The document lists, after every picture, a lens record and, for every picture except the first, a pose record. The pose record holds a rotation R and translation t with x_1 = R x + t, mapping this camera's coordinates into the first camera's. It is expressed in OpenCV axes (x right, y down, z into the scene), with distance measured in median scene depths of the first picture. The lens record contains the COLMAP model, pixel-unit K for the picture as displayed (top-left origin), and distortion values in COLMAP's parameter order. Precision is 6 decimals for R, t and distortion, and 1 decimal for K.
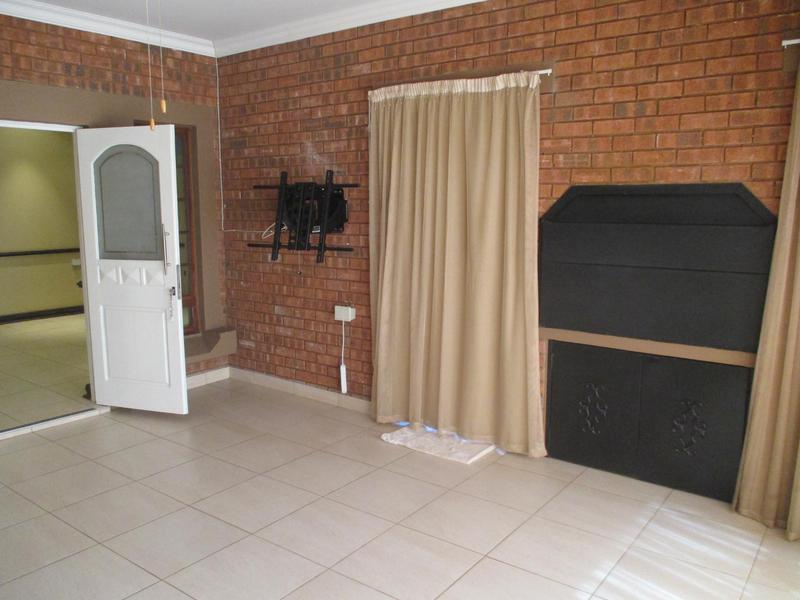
lens RADIAL K [[657.4, 0, 400.2], [0, 657.4, 300.0], [0, 0, 1]] dist [-0.041521, 0.019193]
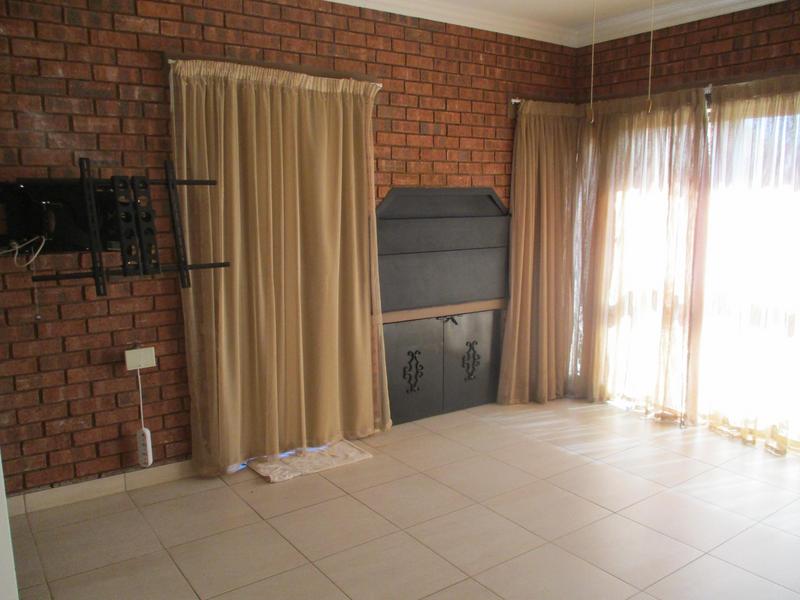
lens RADIAL K [[657.4, 0, 400.0], [0, 657.4, 298.9], [0, 0, 1]] dist [-0.041521, 0.019193]
pose [[0.305977, -0.144927, 0.940943, -0.857494], [0.145620, 0.983840, 0.104181, -0.099294], [-0.940836, 0.105143, 0.322137, 0.631814]]
